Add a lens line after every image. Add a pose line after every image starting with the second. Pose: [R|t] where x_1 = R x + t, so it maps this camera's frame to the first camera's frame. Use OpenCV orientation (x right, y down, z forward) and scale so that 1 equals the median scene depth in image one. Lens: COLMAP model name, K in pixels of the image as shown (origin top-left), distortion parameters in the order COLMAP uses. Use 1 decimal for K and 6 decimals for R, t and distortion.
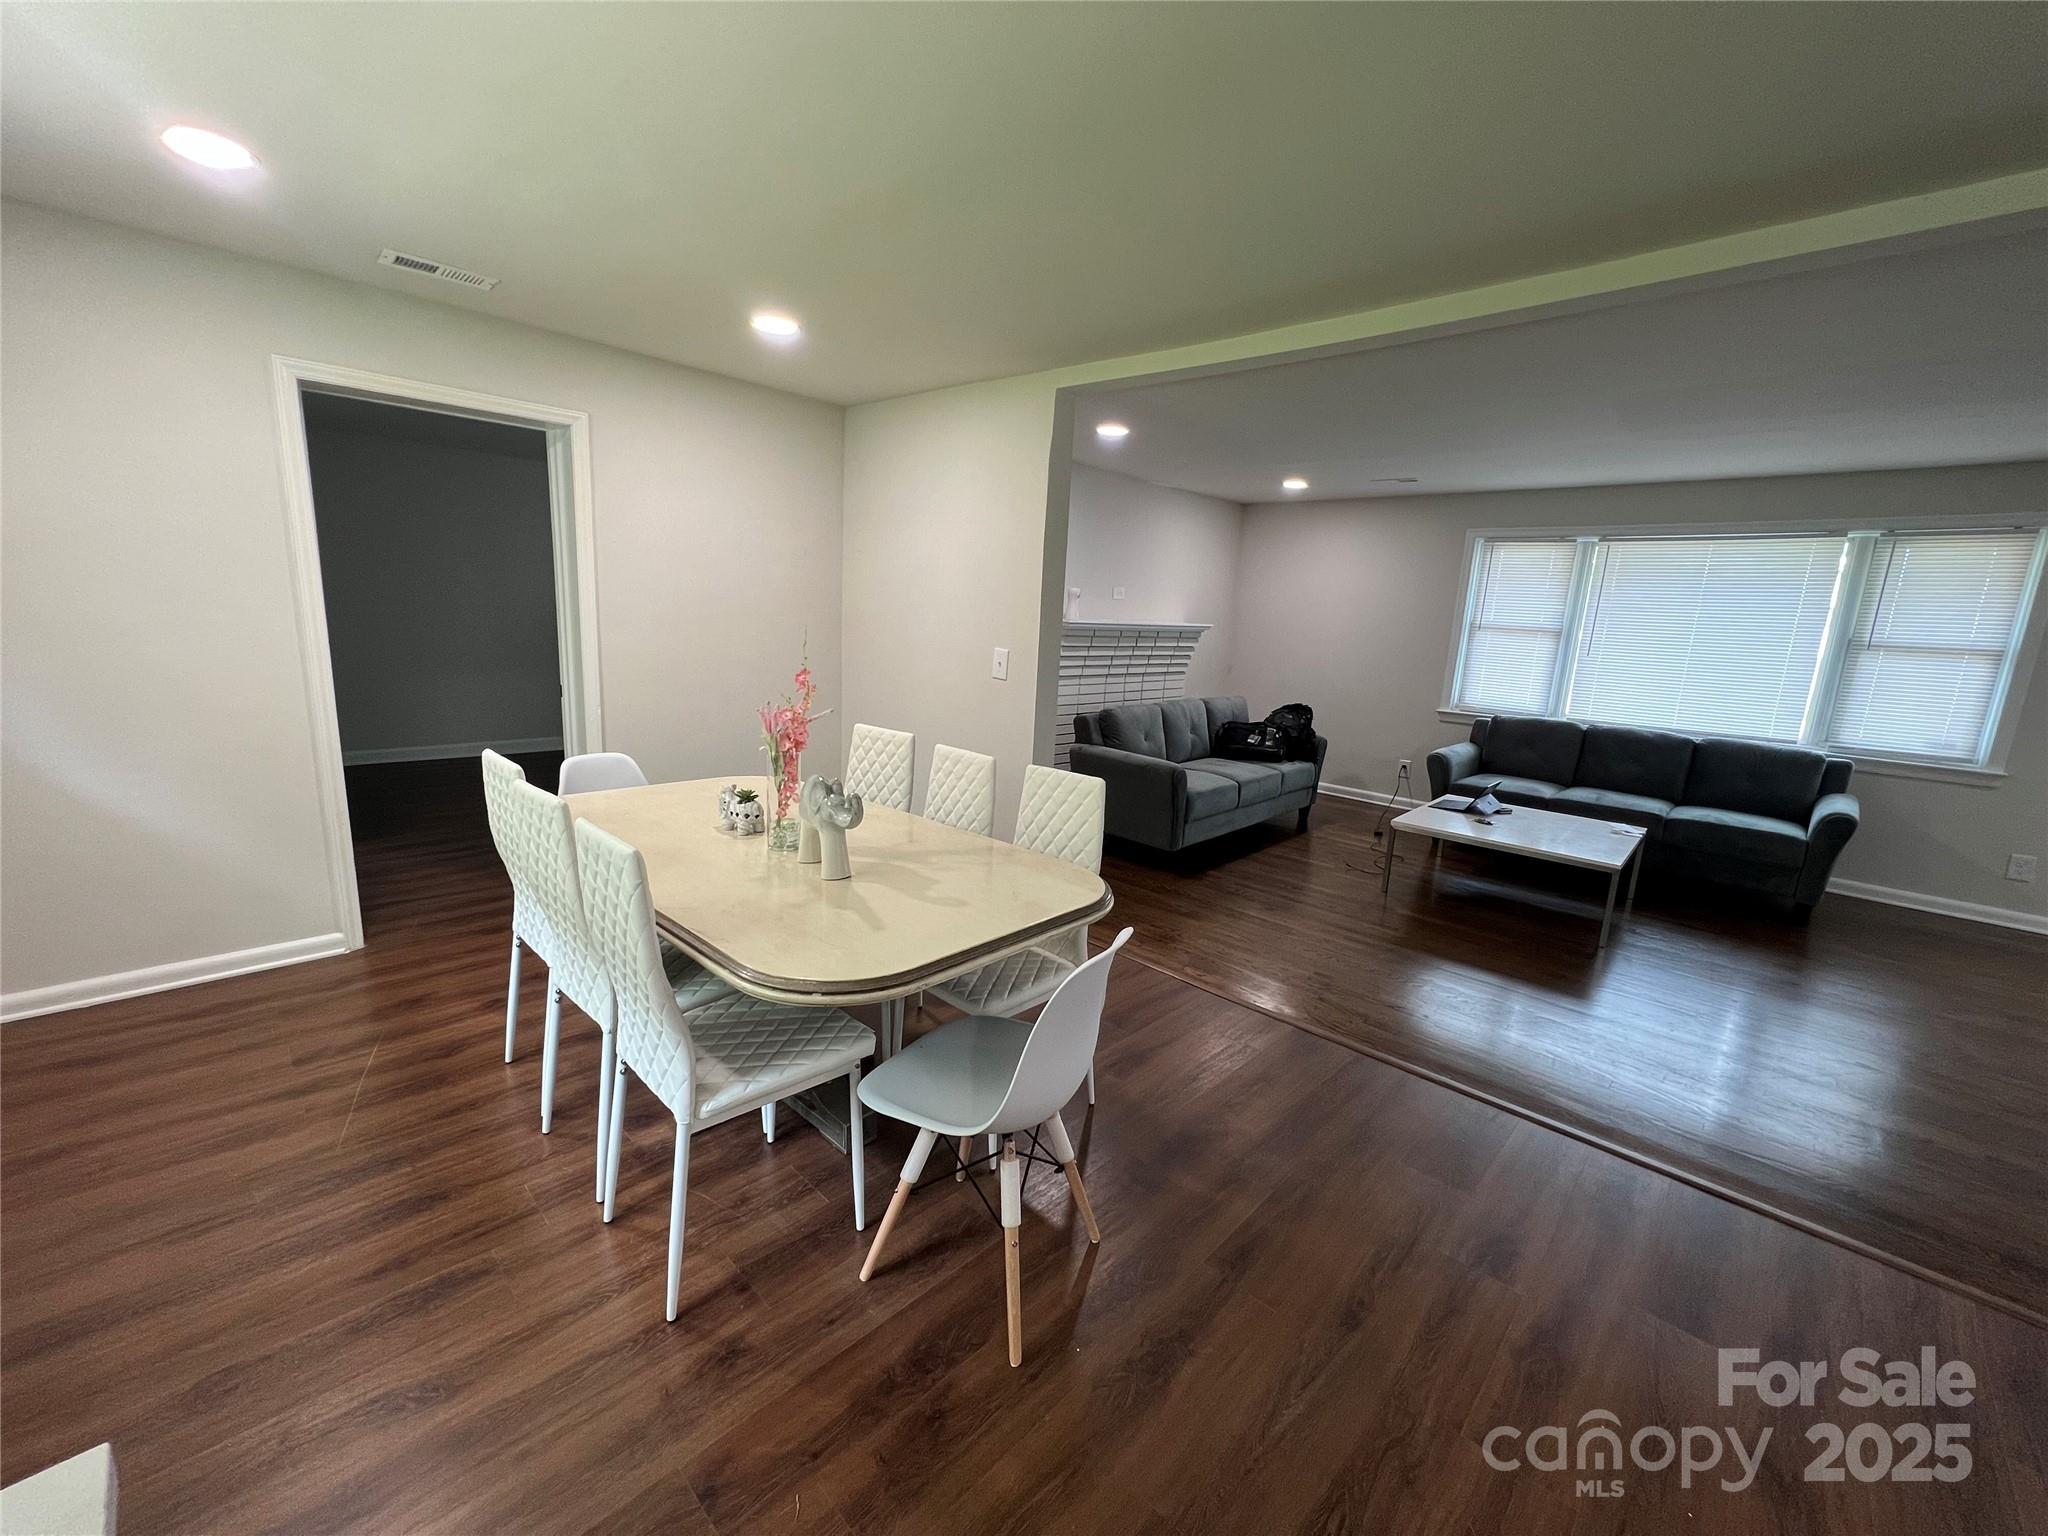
lens RADIAL K [[815.1, 0, 1023.4], [0, 815.1, 775.7], [0, 0, 1]] dist [-0.001344, -0.000210]
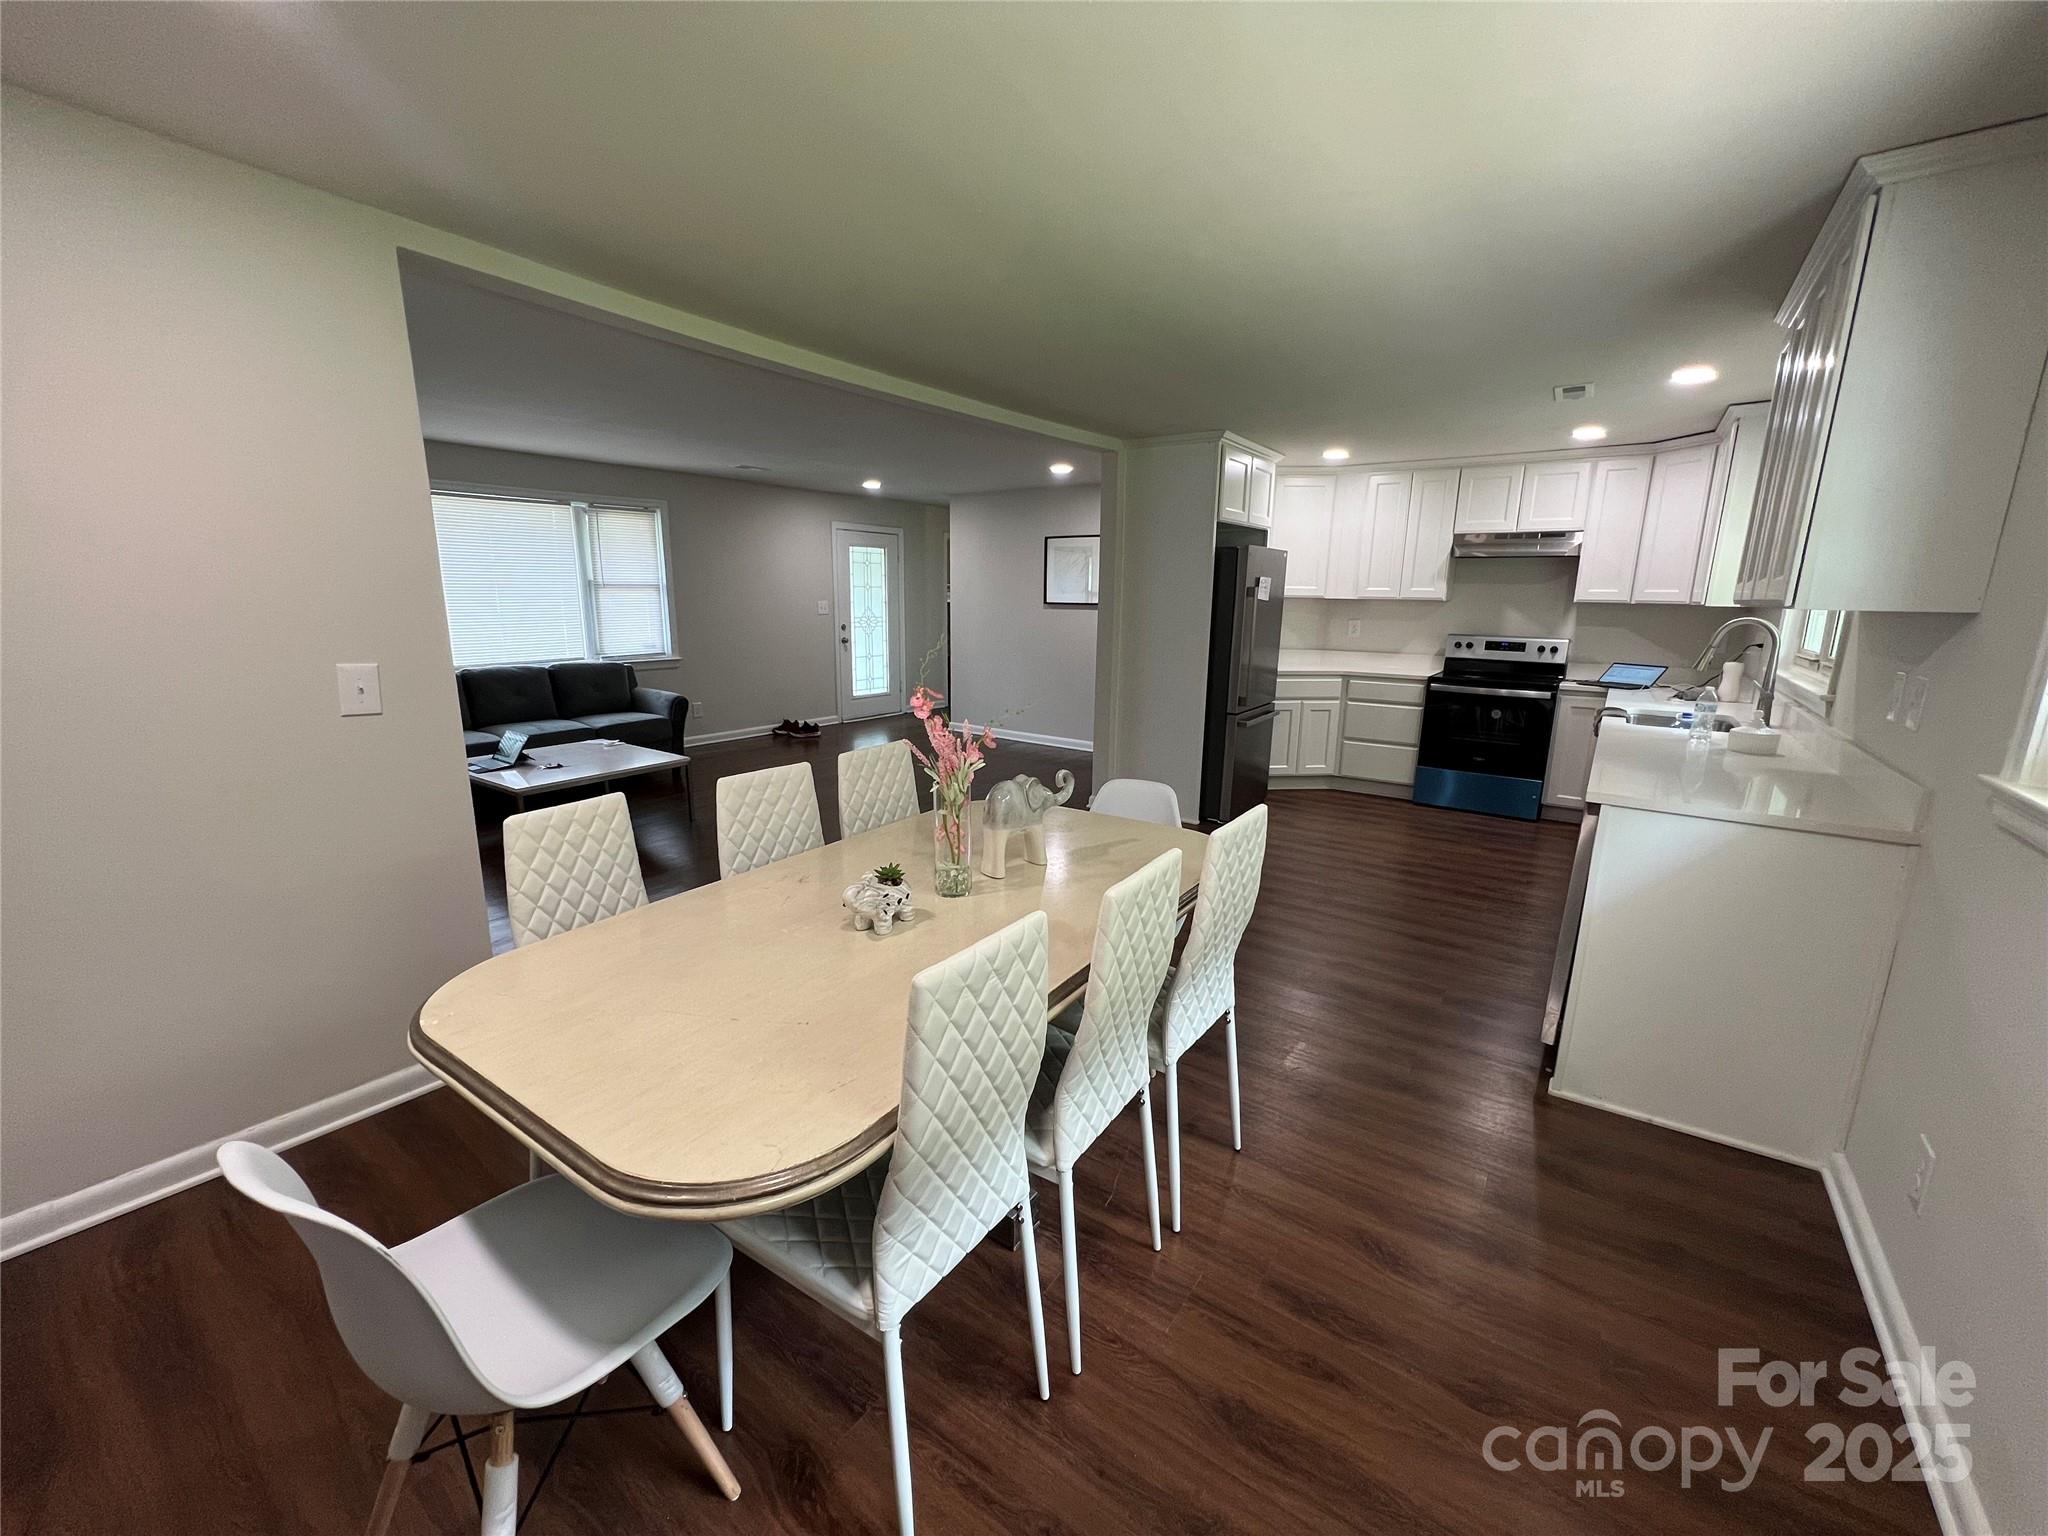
lens RADIAL K [[815.1, 0, 1023.4], [0, 815.1, 775.7], [0, 0, 1]] dist [-0.001344, -0.000210]
pose [[-0.142481, -0.269338, 0.952447, -0.649168], [0.179628, 0.939250, 0.292478, -0.159287], [-0.973362, 0.212759, -0.085445, 0.575642]]
